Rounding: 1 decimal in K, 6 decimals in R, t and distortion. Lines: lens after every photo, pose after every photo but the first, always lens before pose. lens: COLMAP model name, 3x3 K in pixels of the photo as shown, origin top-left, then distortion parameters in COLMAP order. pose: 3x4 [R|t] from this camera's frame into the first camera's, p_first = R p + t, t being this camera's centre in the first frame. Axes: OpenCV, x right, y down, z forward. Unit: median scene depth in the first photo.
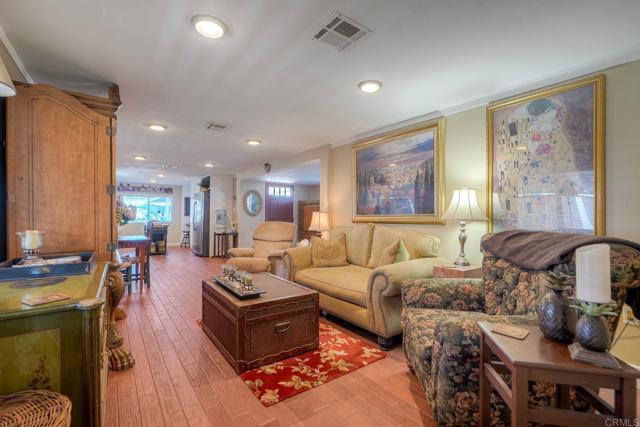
lens RADIAL K [[287.4, 0, 320.0], [0, 287.4, 213.5], [0, 0, 1]] dist [-0.002606, 0.000779]
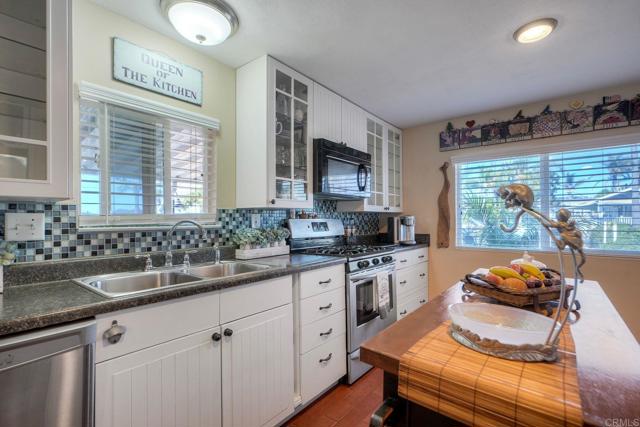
lens RADIAL K [[294.5, 0, 325.8], [0, 294.5, 216.3], [0, 0, 1]] dist [0.000732, 0.000884]
pose [[0.264915, -0.013809, -0.964173, -0.514848], [0.015466, 0.999830, -0.010070, -0.000978], [0.964148, -0.012244, 0.265083, 0.969652]]
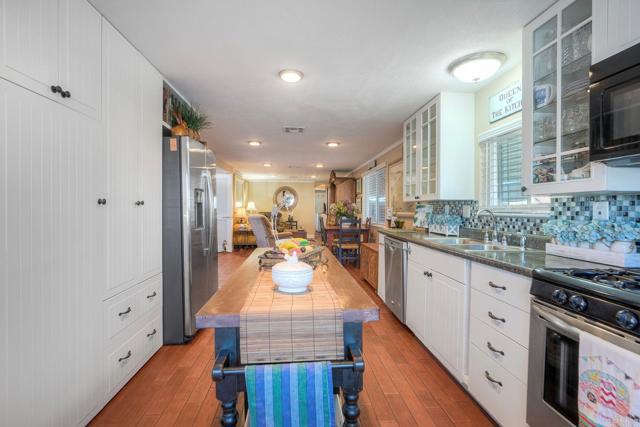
lens RADIAL K [[287.4, 0, 320.0], [0, 287.4, 213.5], [0, 0, 1]] dist [-0.002606, 0.000779]
pose [[-0.854772, -0.020703, 0.518590, -0.745265], [-0.017402, 0.999785, 0.011231, 0.002206], [-0.518711, 0.000576, -0.854949, 1.253642]]
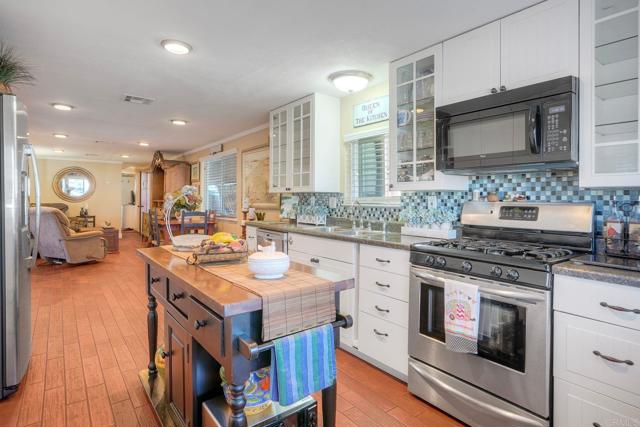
lens RADIAL K [[334.7, 0, 323.3], [0, 334.7, 201.5], [0, 0, 1]] dist [-0.003626, 0.000280]
pose [[-0.999331, -0.014530, -0.033551, -0.686728], [-0.014351, 0.999882, -0.005563, 0.001756], [0.033628, -0.005078, -0.999422, 1.316647]]
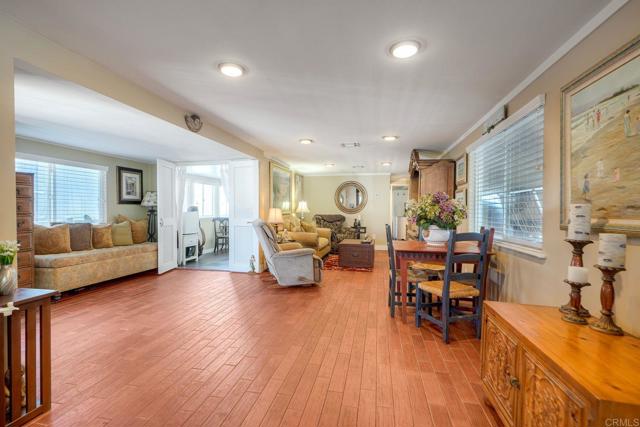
lens RADIAL K [[287.4, 0, 320.0], [0, 287.4, 213.5], [0, 0, 1]] dist [-0.002606, 0.000779]
pose [[-0.670284, -0.018695, 0.741869, -0.585987], [-0.018484, 0.999793, 0.008494, 0.001806], [-0.741874, -0.008019, -0.670491, 0.935714]]
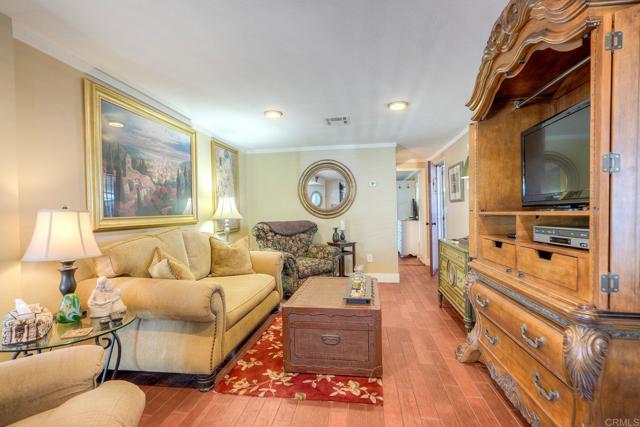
lens RADIAL K [[299.8, 0, 320.0], [0, 299.8, 213.5], [0, 0, 1]] dist [-0.000454, -0.000143]
pose [[-0.707513, 0.006291, 0.706673, -0.288232], [0.006568, 0.999976, -0.002327, 0.000818], [-0.706670, 0.002995, -0.707537, 0.572348]]
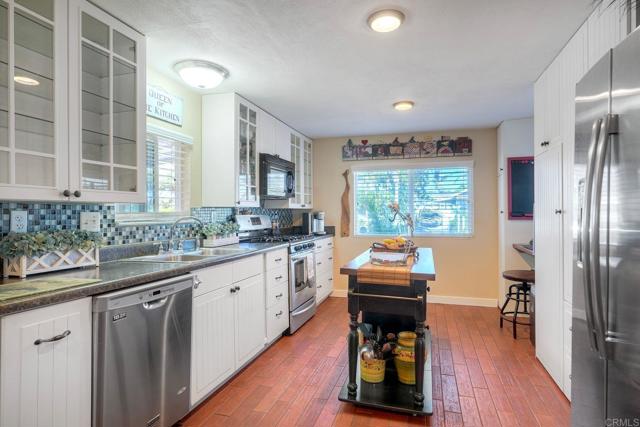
lens RADIAL K [[343.3, 0, 324.4], [0, 343.3, 211.1], [0, 0, 1]] dist [-0.001767, 0.000124]
pose [[0.599675, -0.010531, -0.800174, -0.399416], [0.017055, 0.999854, -0.000377, -0.004780], [0.800062, -0.013421, 0.599767, 0.839171]]
